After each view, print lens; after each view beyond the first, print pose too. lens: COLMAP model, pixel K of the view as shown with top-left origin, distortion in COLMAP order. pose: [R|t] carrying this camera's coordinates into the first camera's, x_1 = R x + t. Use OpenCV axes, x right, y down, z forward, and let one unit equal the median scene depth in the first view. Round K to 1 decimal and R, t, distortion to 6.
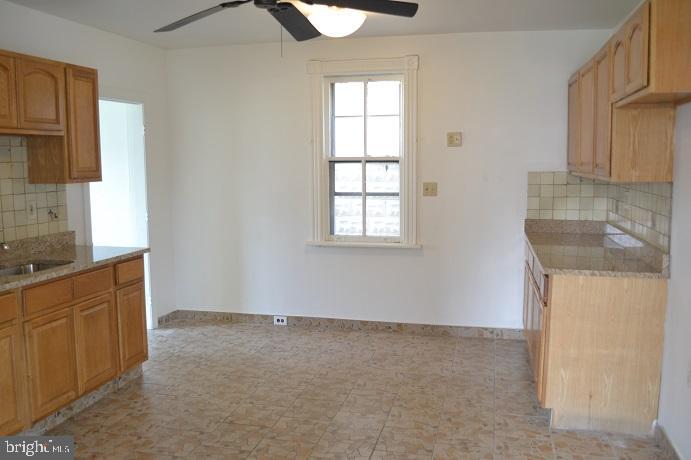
lens RADIAL K [[621.4, 0, 346.6], [0, 621.4, 227.6], [0, 0, 1]] dist [-0.059274, -0.010875]
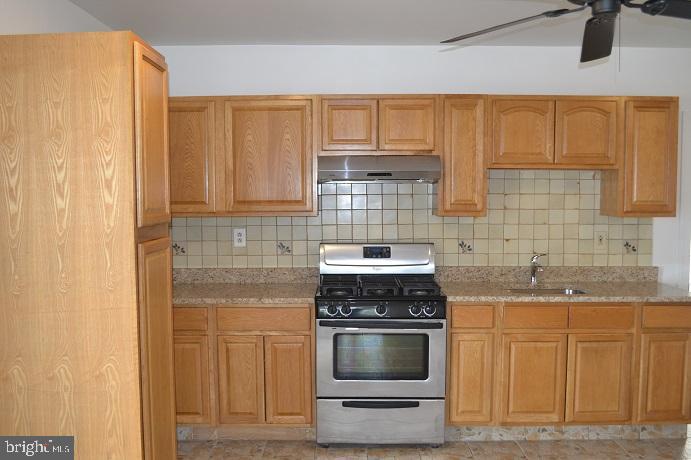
lens RADIAL K [[621.4, 0, 346.8], [0, 621.4, 229.6], [0, 0, 1]] dist [-0.059274, -0.010875]
pose [[0.255087, 0.065158, -0.964720, 0.390912], [-0.113630, 0.992833, 0.037011, -0.036873], [0.960218, 0.100180, 0.260662, 0.310925]]
